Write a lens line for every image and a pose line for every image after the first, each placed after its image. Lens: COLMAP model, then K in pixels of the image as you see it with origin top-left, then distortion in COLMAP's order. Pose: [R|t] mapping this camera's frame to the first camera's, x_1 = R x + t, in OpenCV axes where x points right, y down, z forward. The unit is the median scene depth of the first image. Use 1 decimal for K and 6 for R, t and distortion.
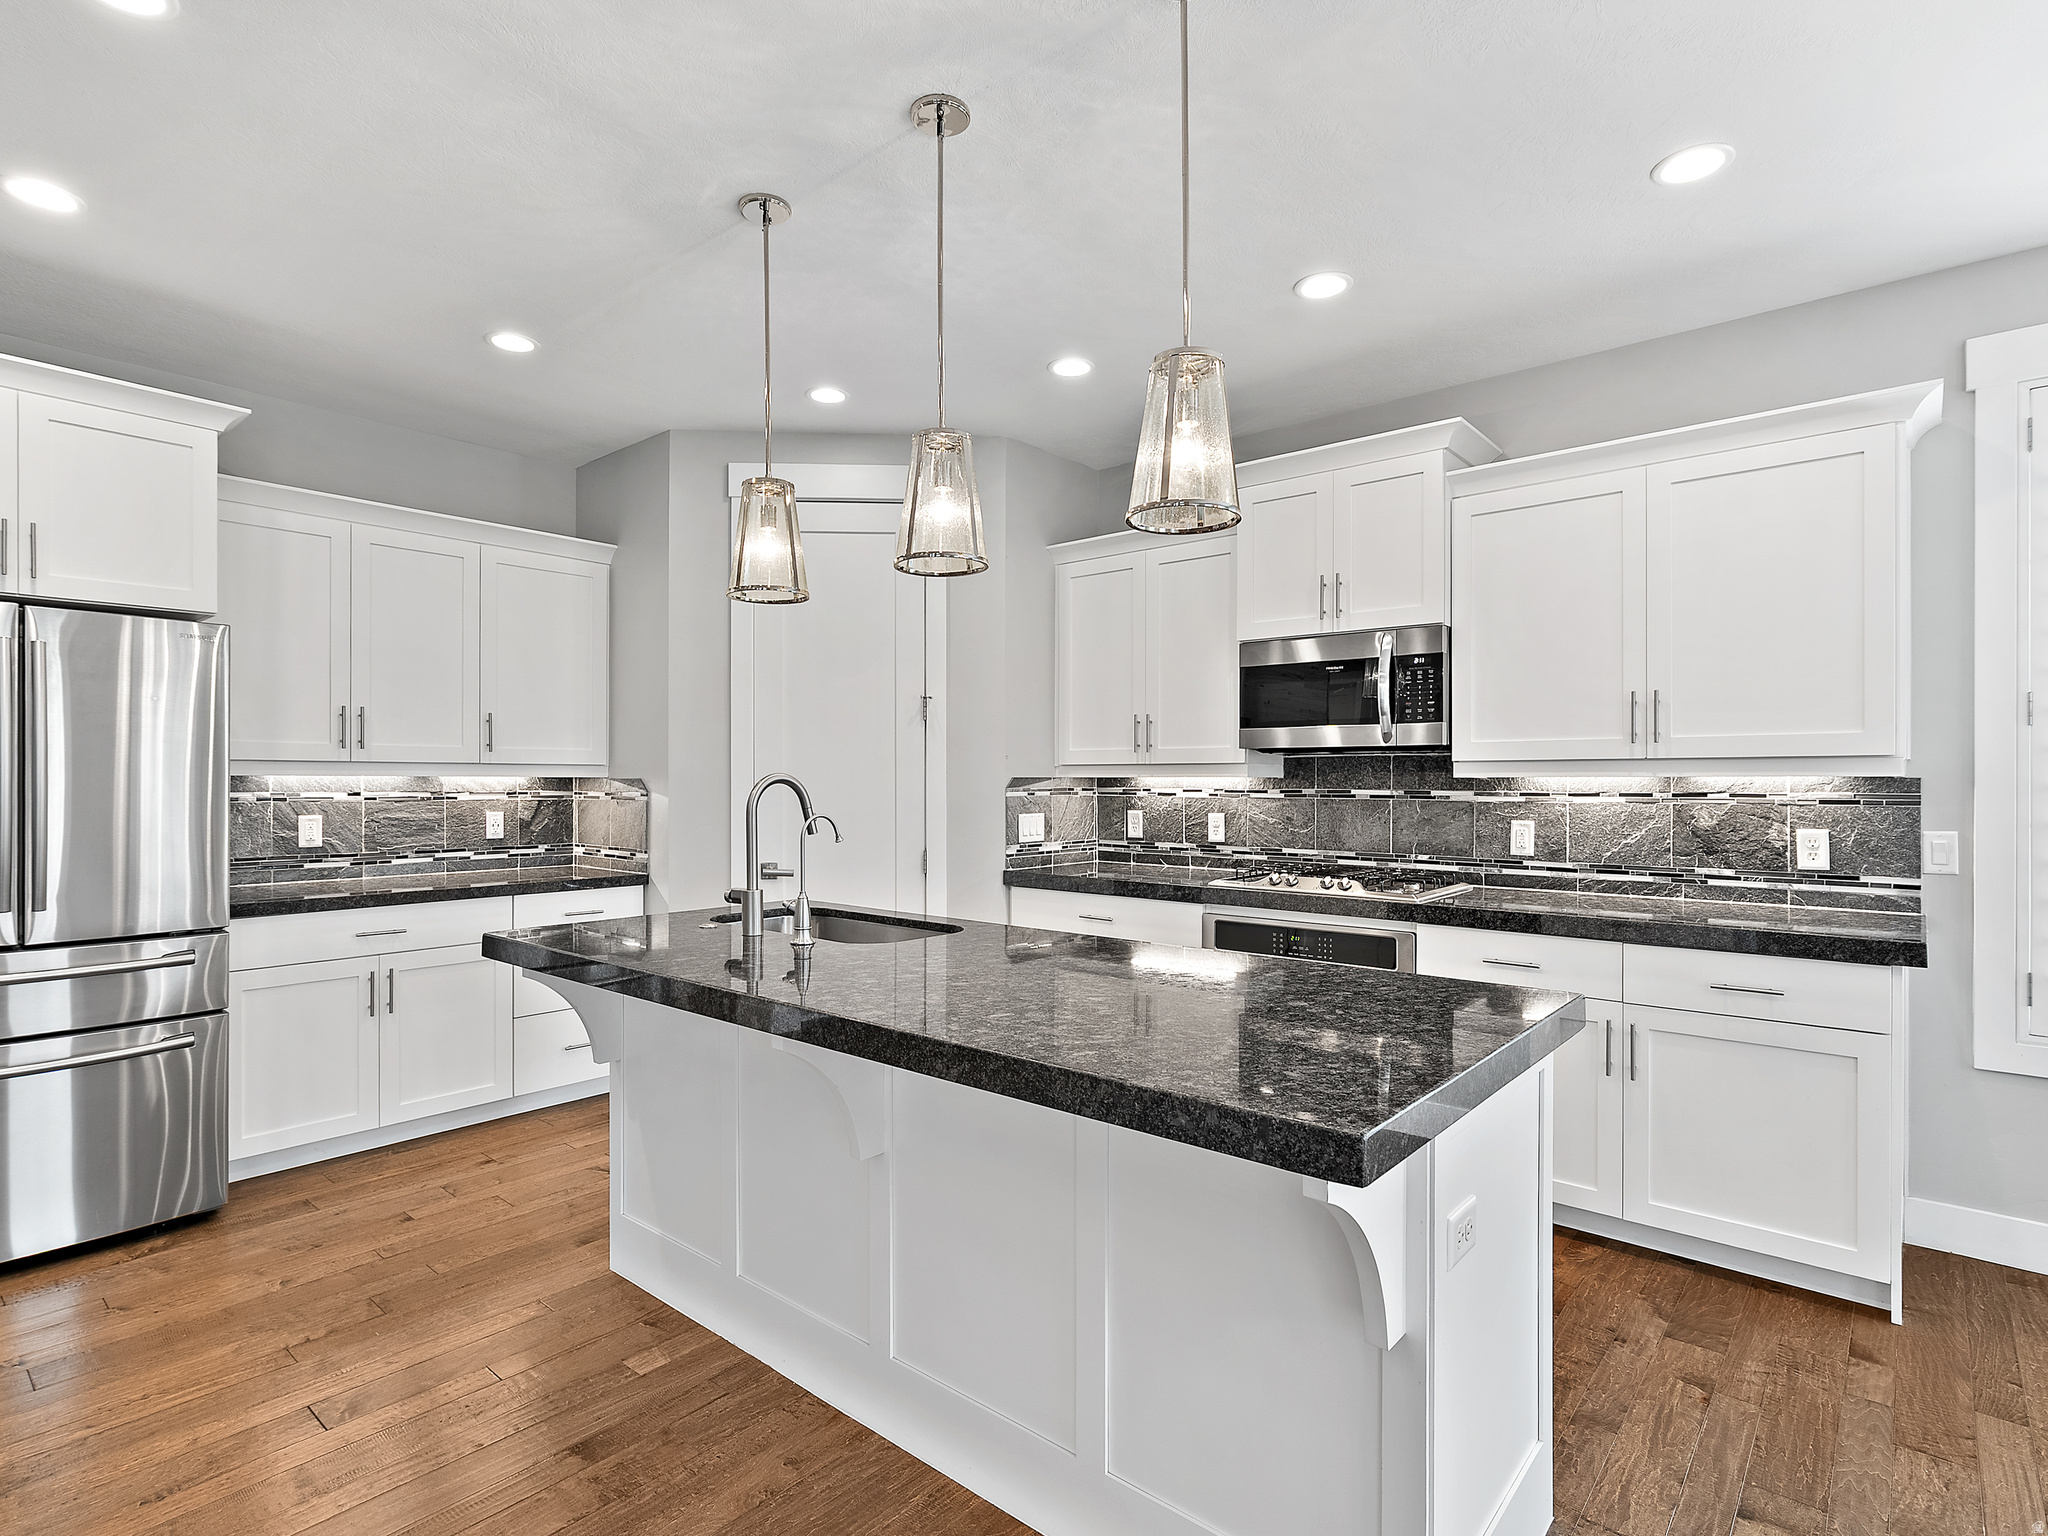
lens RADIAL K [[1050.1, 0, 1024.7], [0, 1050.1, 775.7], [0, 0, 1]] dist [-0.004896, 0.003195]
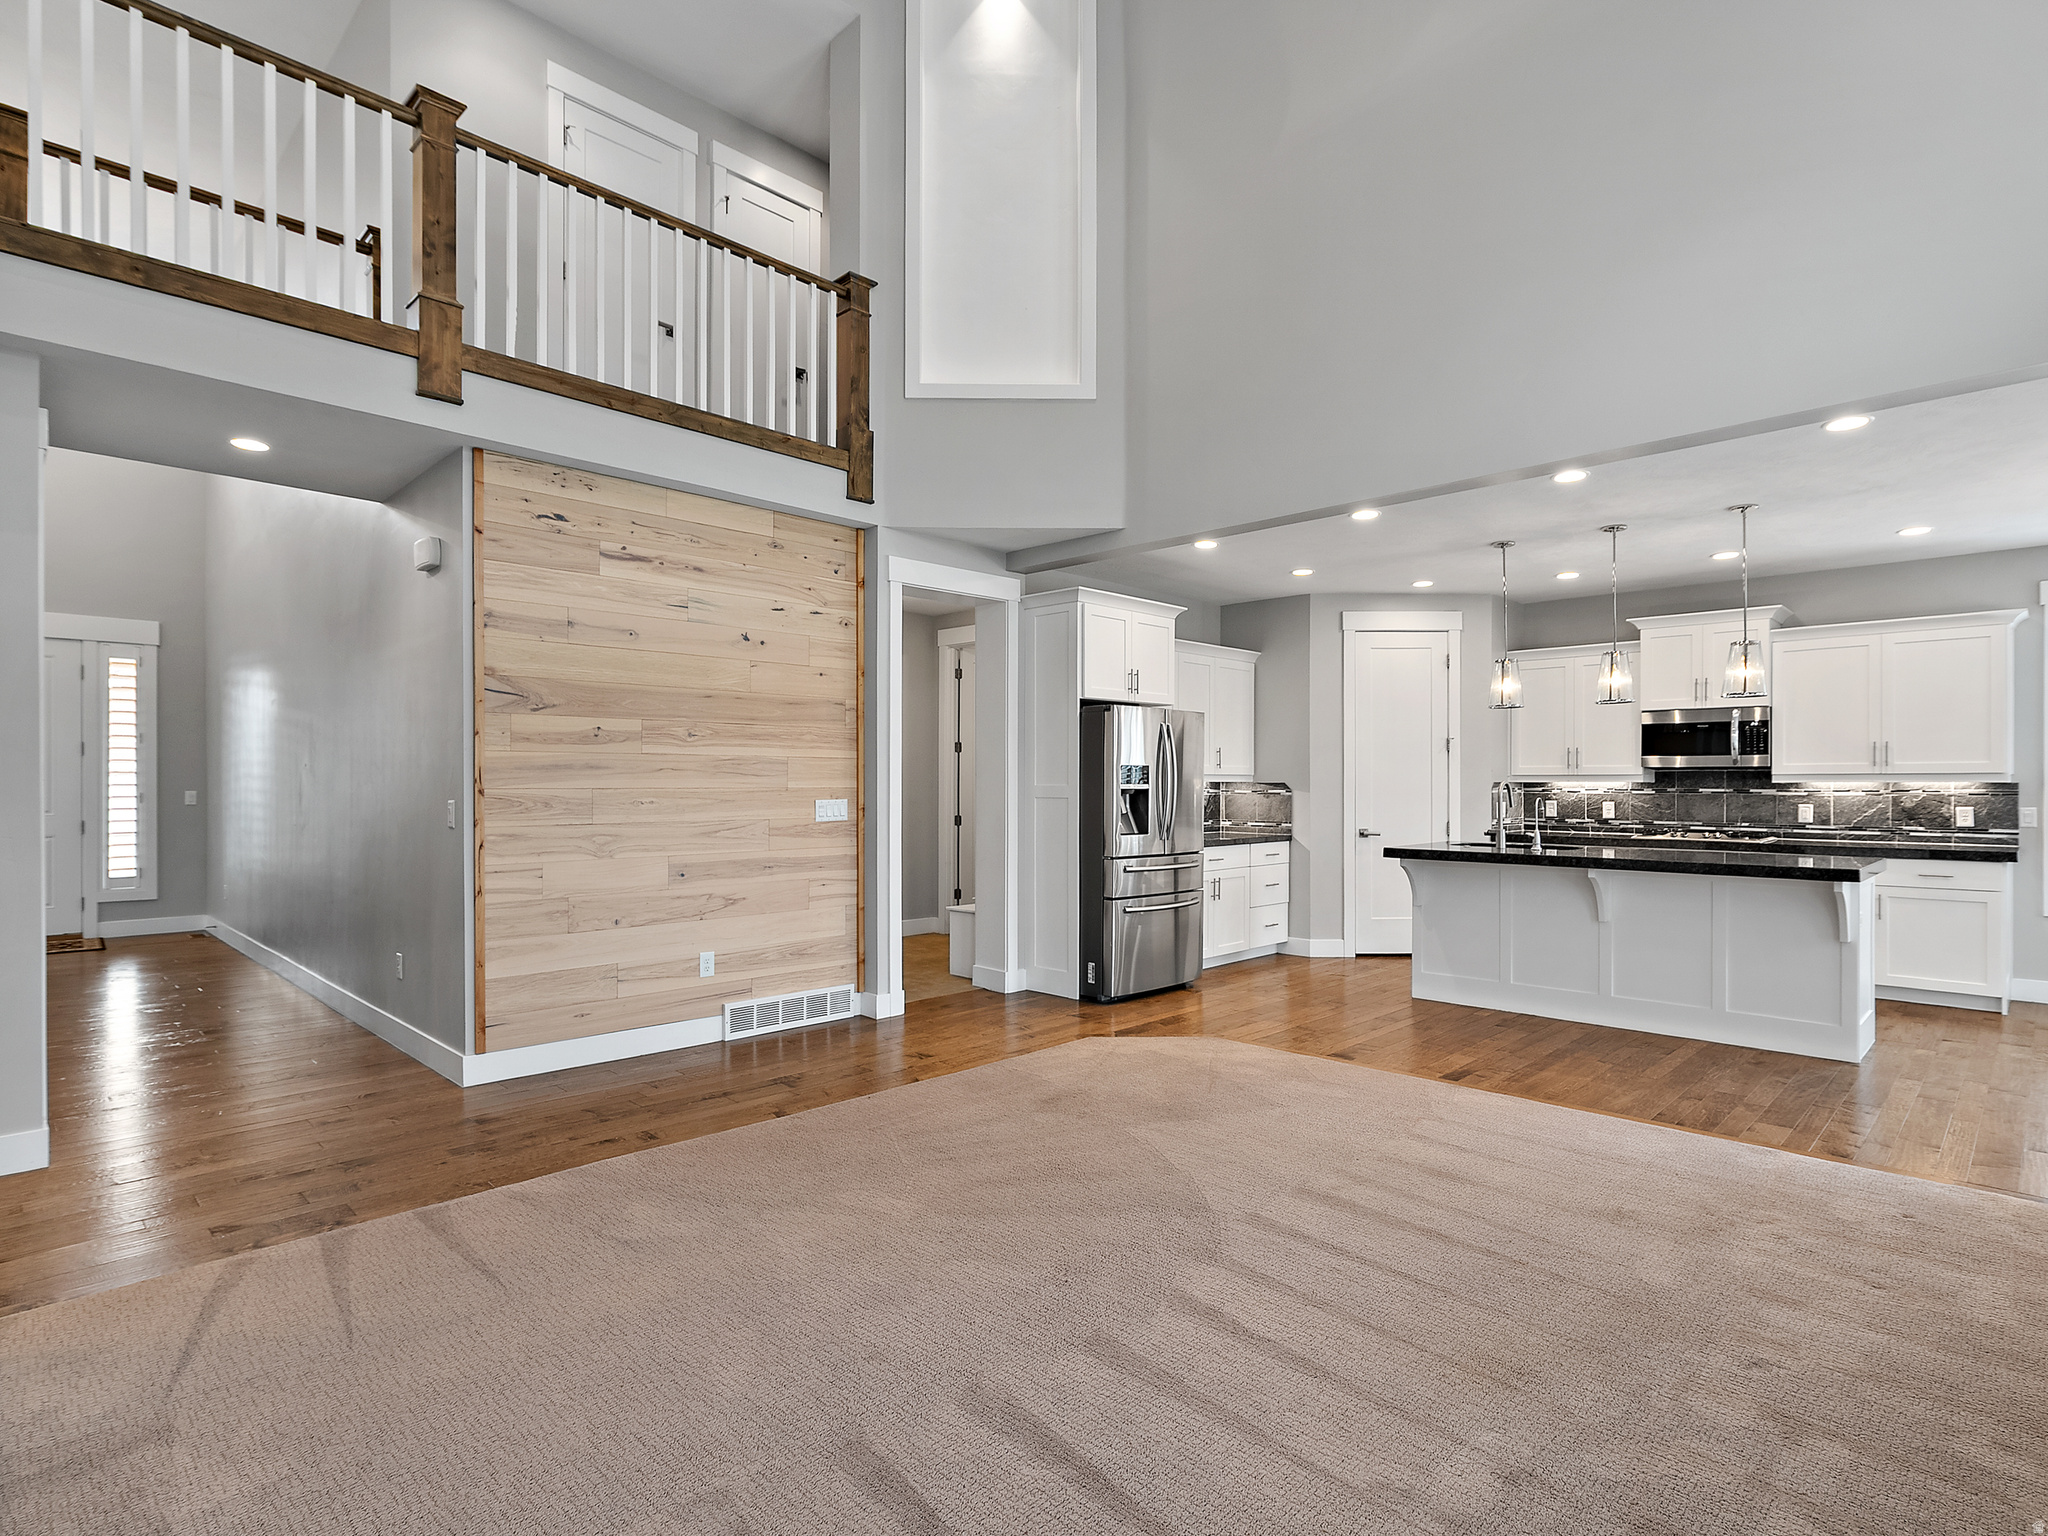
lens RADIAL K [[1050.1, 0, 1024.7], [0, 1050.1, 775.7], [0, 0, 1]] dist [-0.004896, 0.003195]
pose [[0.998033, 0.000475, -0.062694, -0.843537], [-0.000750, 0.999990, -0.004359, -0.001564], [0.062691, 0.004397, 0.998023, -1.028010]]
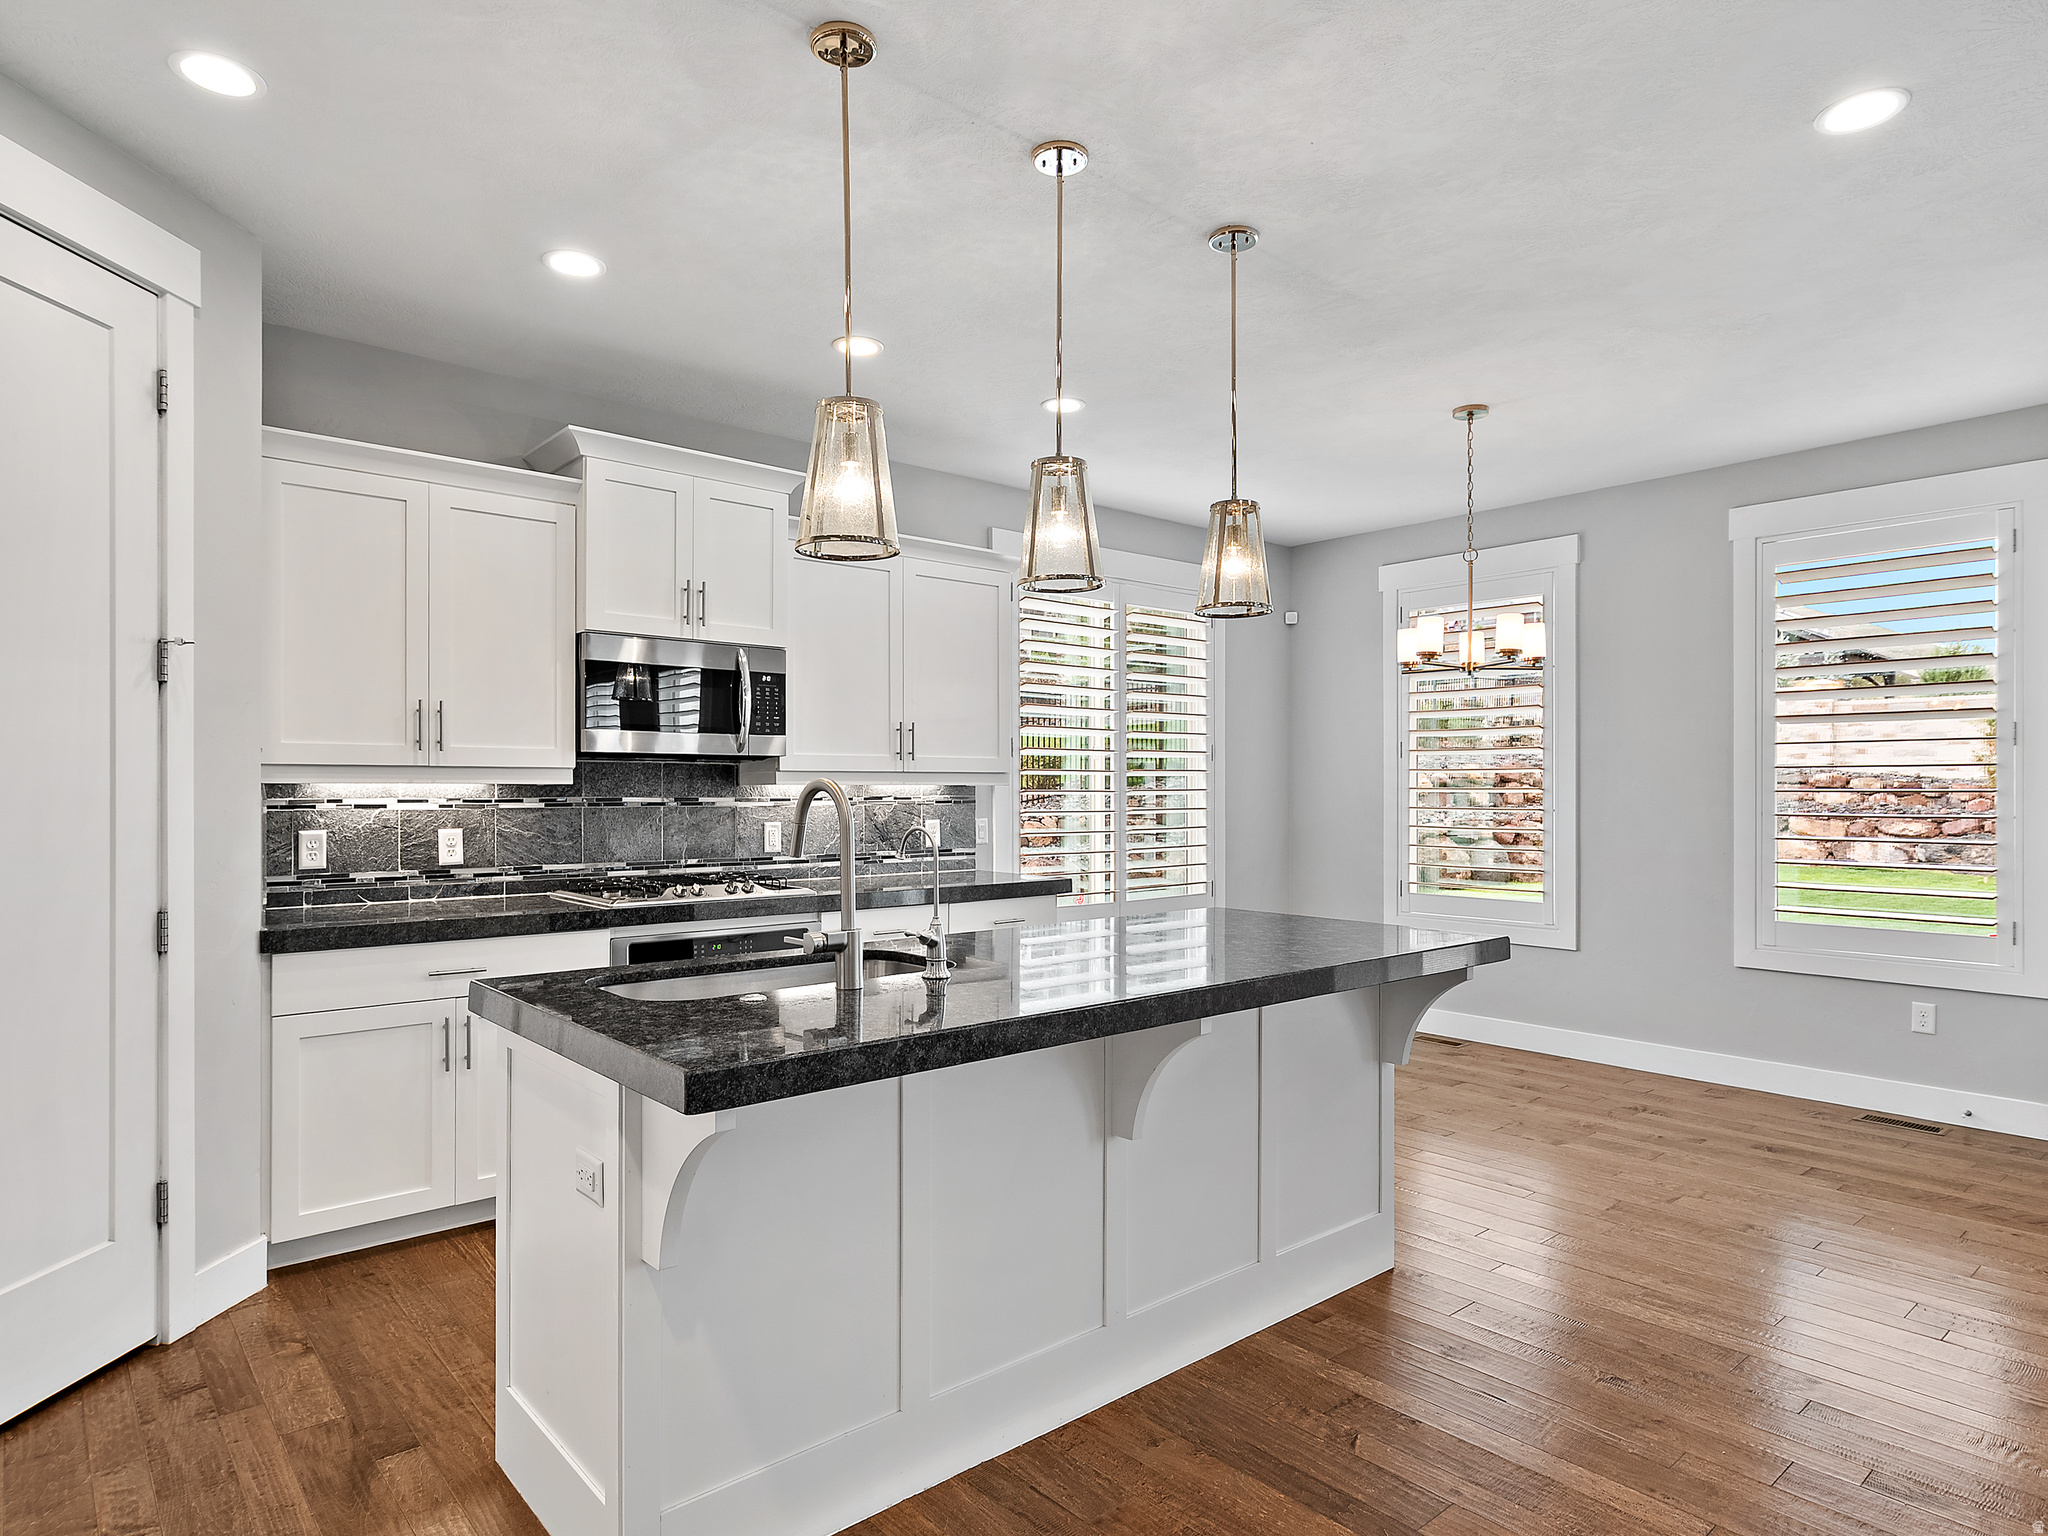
lens RADIAL K [[1185.7, 0, 1025.6], [0, 1185.7, 775.1], [0, 0, 1]] dist [-0.003495, -0.000439]
pose [[0.138948, 0.011706, 0.990230, -0.777104], [-0.003966, 0.999929, -0.011264, 0.003997], [-0.990292, -0.002362, 0.138985, 0.530271]]
